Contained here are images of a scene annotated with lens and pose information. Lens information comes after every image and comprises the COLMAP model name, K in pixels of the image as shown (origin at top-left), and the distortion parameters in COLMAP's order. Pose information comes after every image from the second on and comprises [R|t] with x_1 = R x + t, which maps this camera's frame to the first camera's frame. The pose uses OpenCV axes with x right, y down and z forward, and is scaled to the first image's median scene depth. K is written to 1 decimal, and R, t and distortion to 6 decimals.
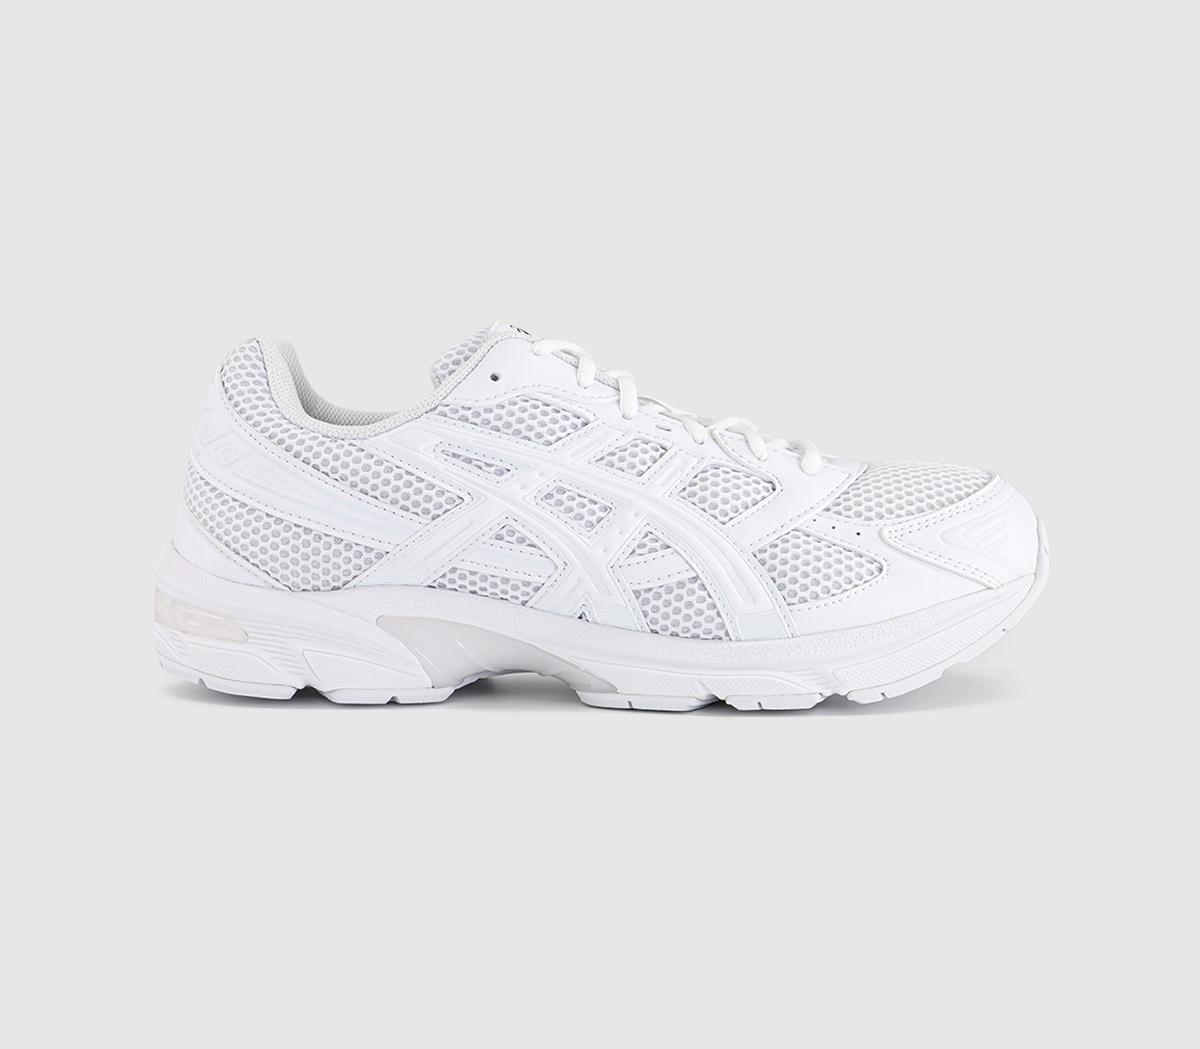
lens RADIAL K [[1781.8, 0, 600.0], [0, 1781.8, 524.5], [0, 0, 1]] dist [0.028331, 0.028900]
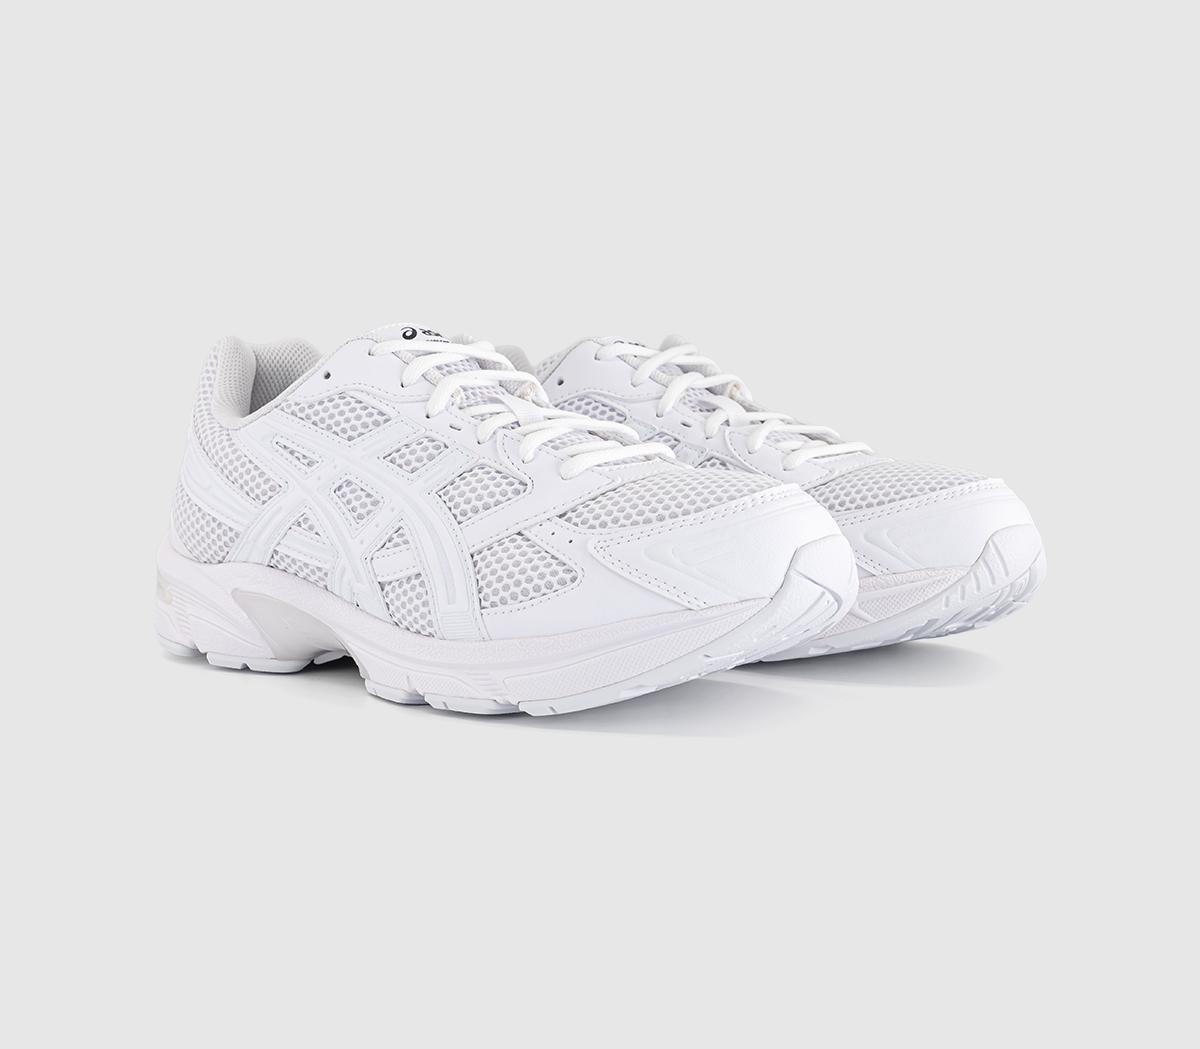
lens RADIAL K [[1781.8, 0, 600.0], [0, 1781.8, 524.5], [0, 0, 1]] dist [0.028331, 0.028900]
pose [[0.824291, 0.056696, -0.563321, 0.690628], [-0.055021, 0.998286, 0.019963, -0.023796], [0.563487, 0.014539, 0.825997, 0.210369]]
